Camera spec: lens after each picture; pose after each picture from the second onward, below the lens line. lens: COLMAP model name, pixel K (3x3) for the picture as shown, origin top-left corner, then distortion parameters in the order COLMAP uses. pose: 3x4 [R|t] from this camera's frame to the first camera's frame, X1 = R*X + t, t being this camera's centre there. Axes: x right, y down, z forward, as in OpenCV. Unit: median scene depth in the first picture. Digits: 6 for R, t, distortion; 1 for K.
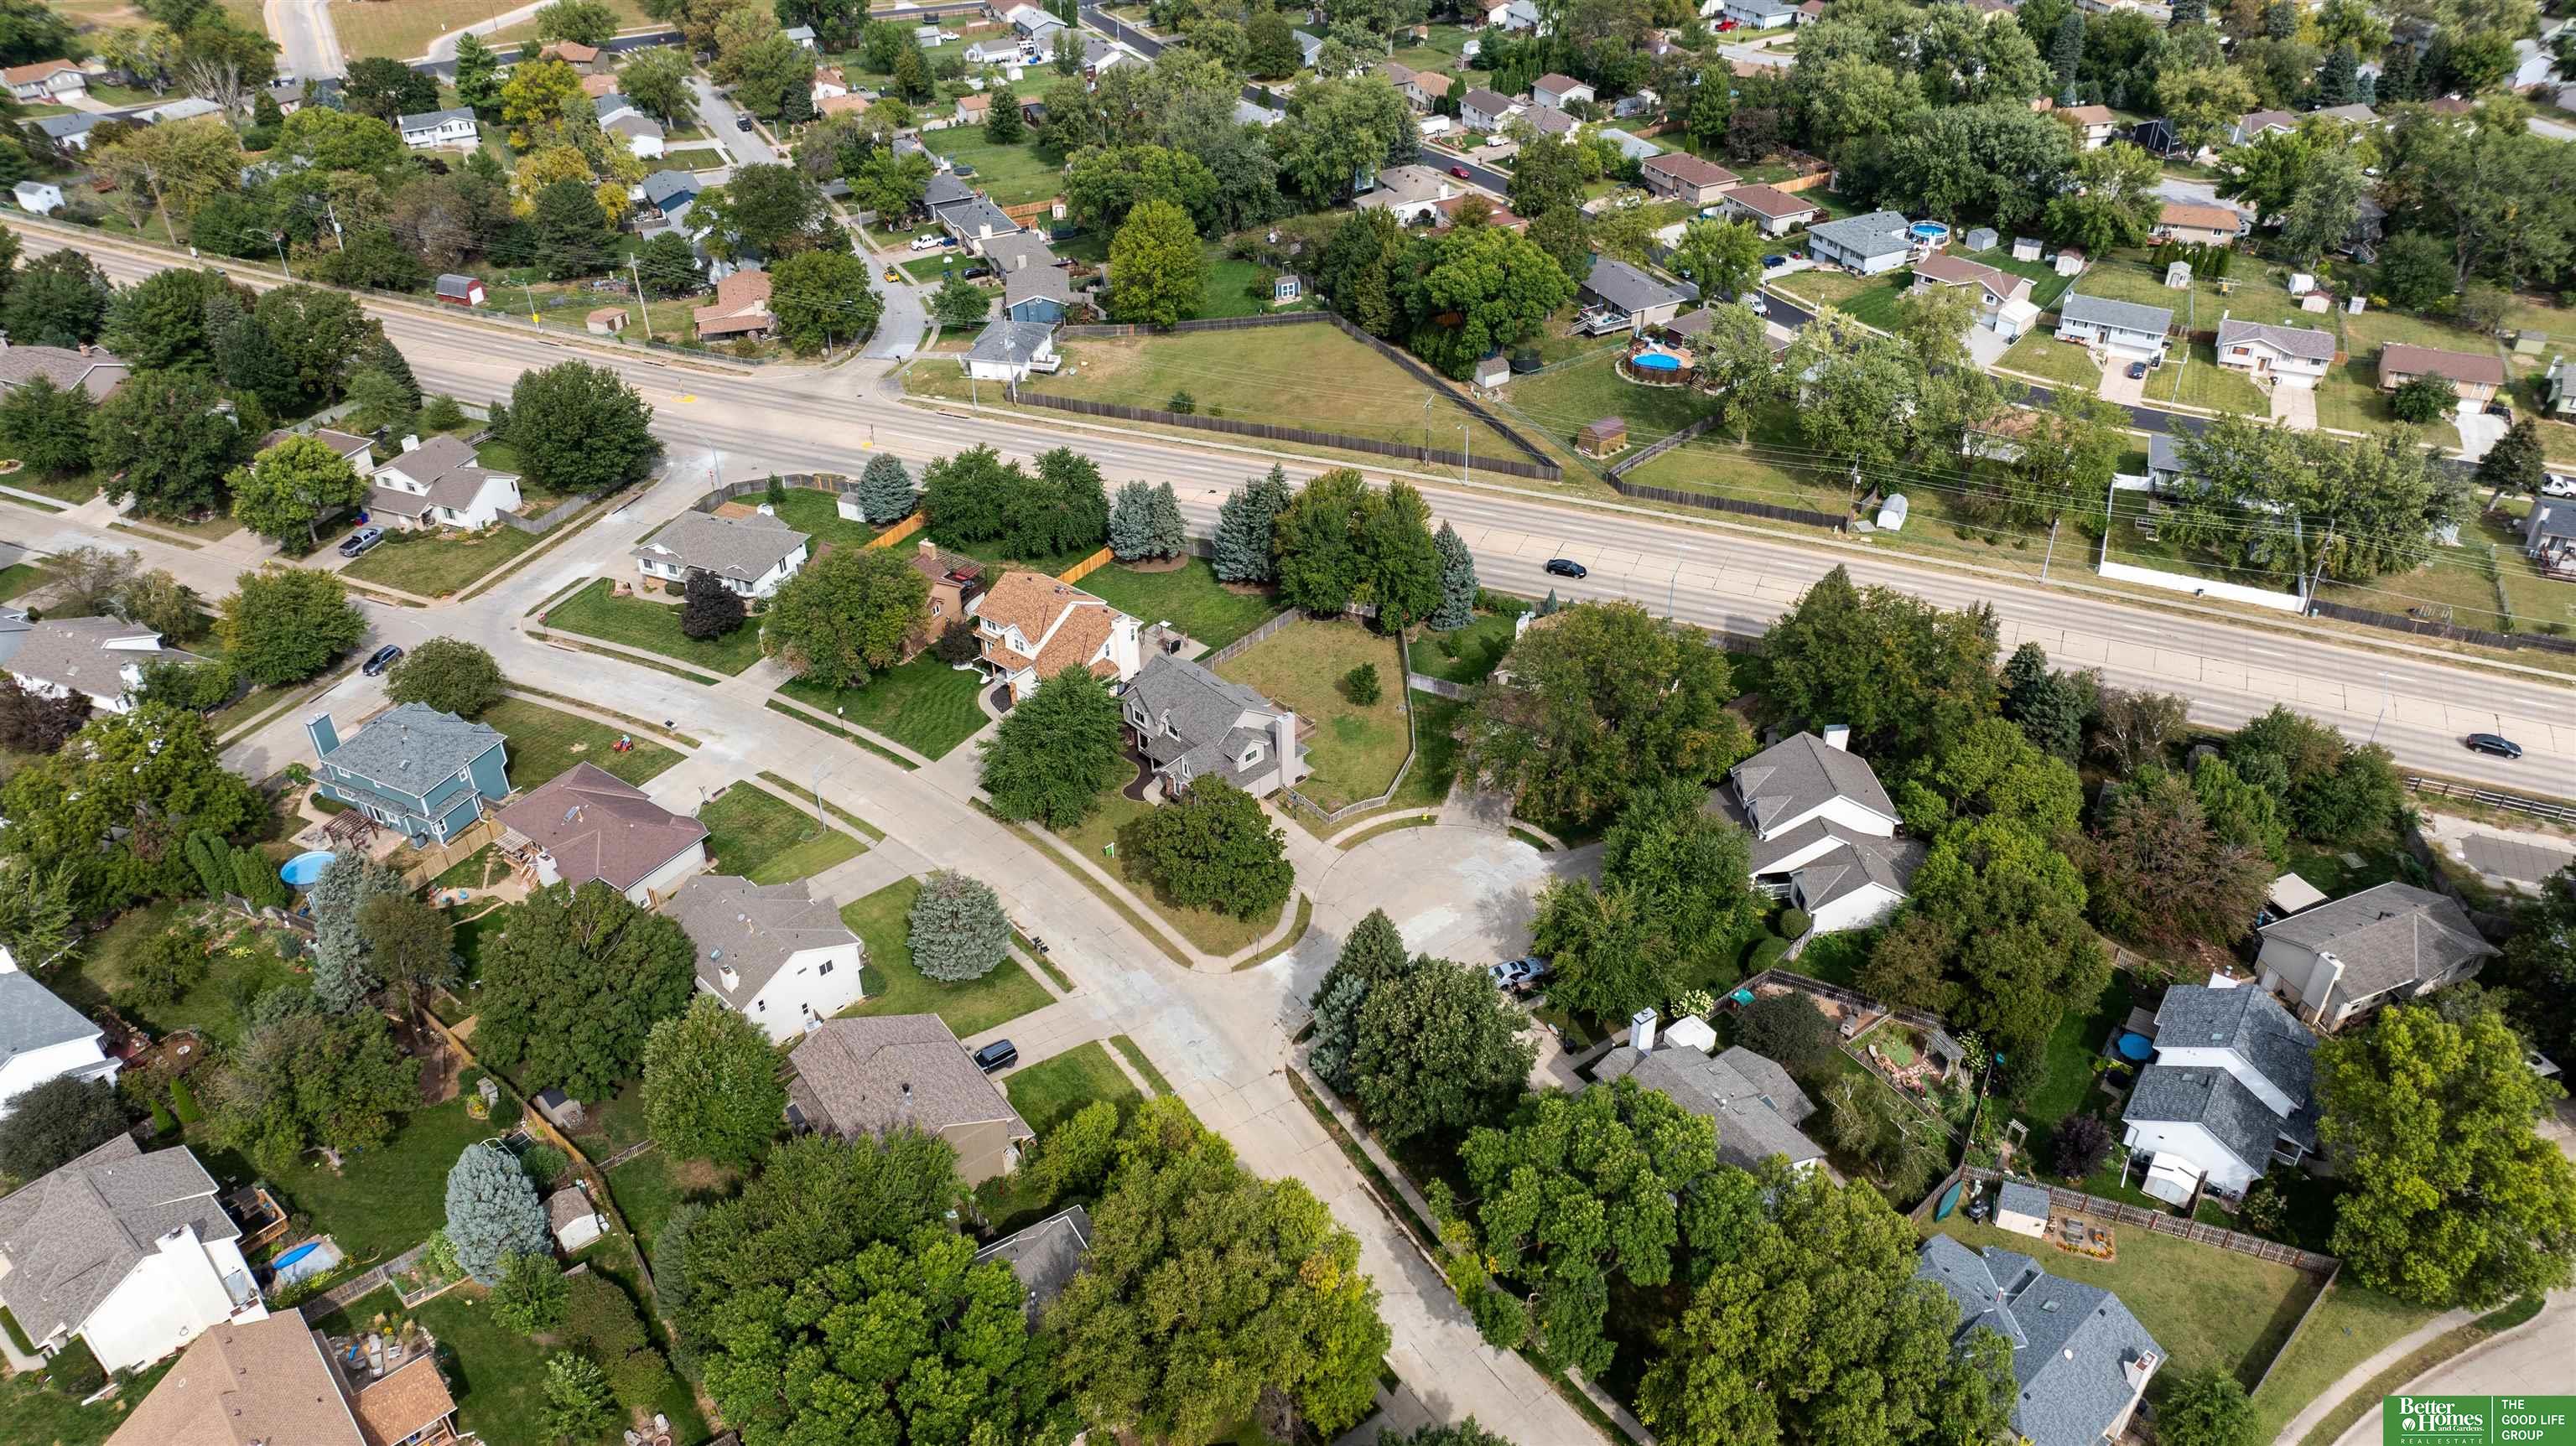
lens RADIAL K [[1807.9, 0, 1292.8], [0, 1807.9, 718.7], [0, 0, 1]] dist [-0.083894, 0.105717]
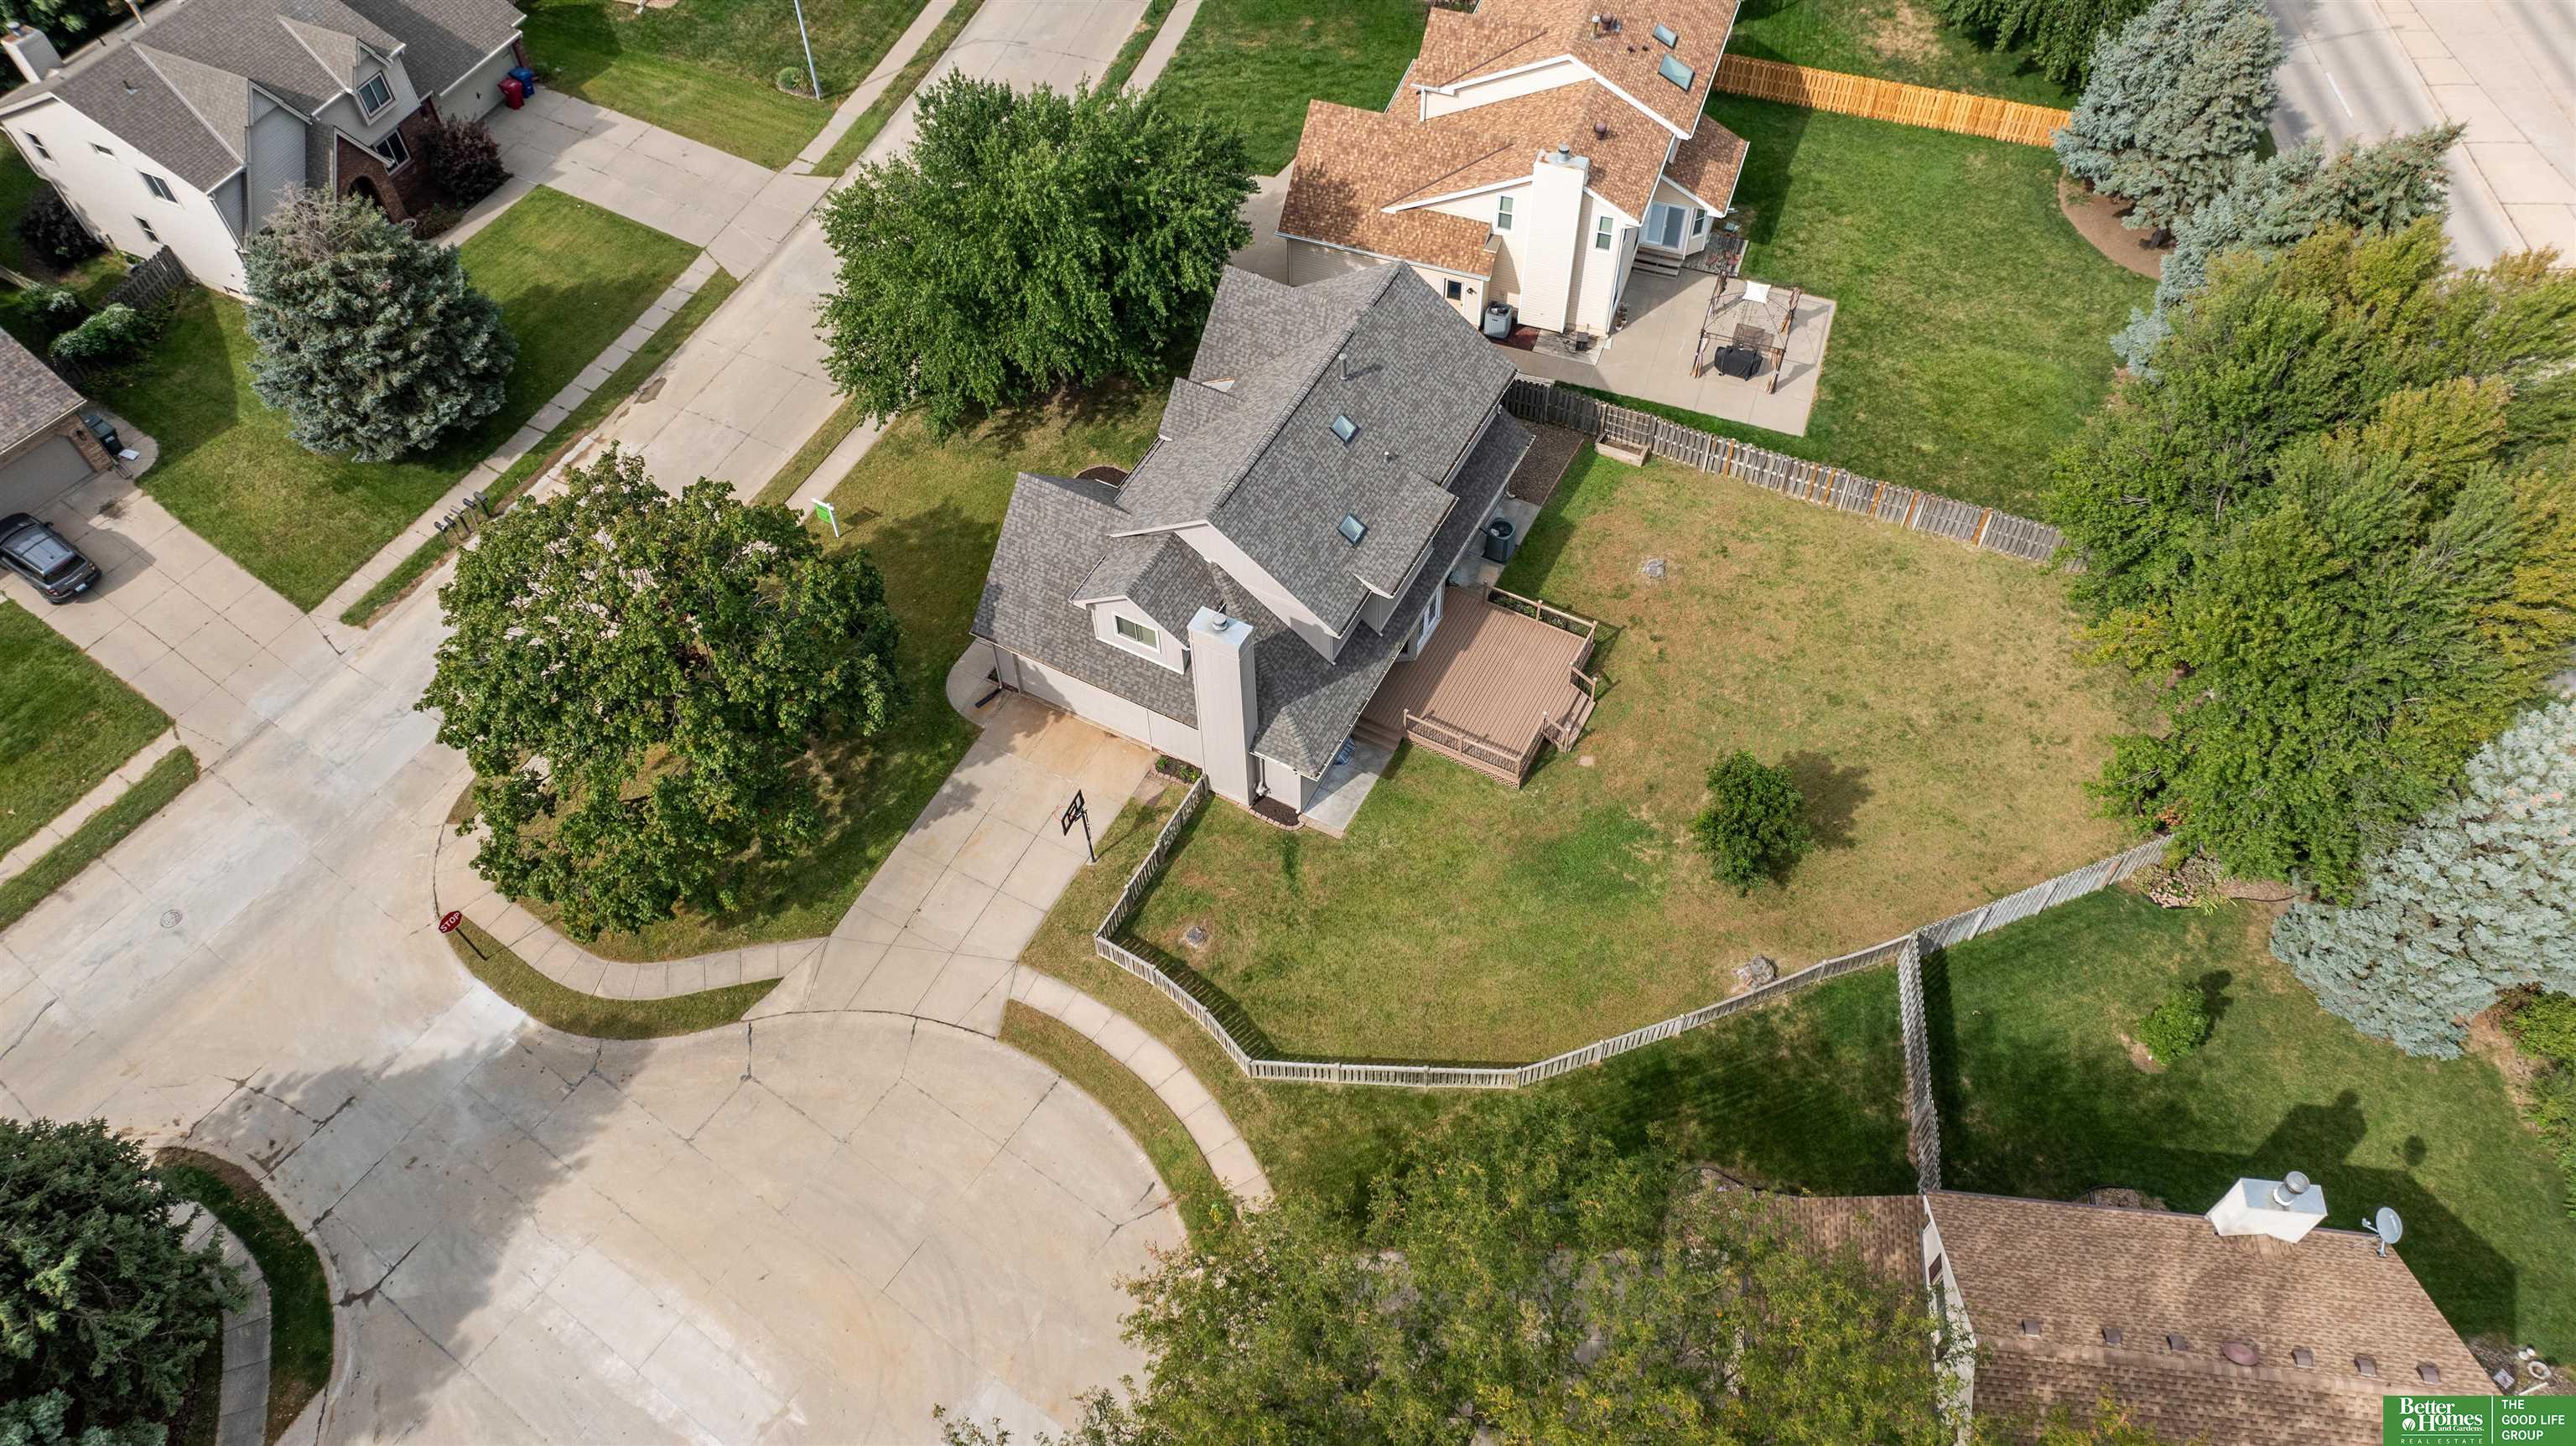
lens RADIAL K [[1801.3, 0, 1299.1], [0, 1801.3, 713.6], [0, 0, 1]] dist [-0.033139, -0.000016]
pose [[0.329661, 0.753091, -0.569366, 0.158074], [-0.533168, 0.646208, 0.546028, -0.140944], [0.779138, 0.123563, 0.614554, 0.719226]]
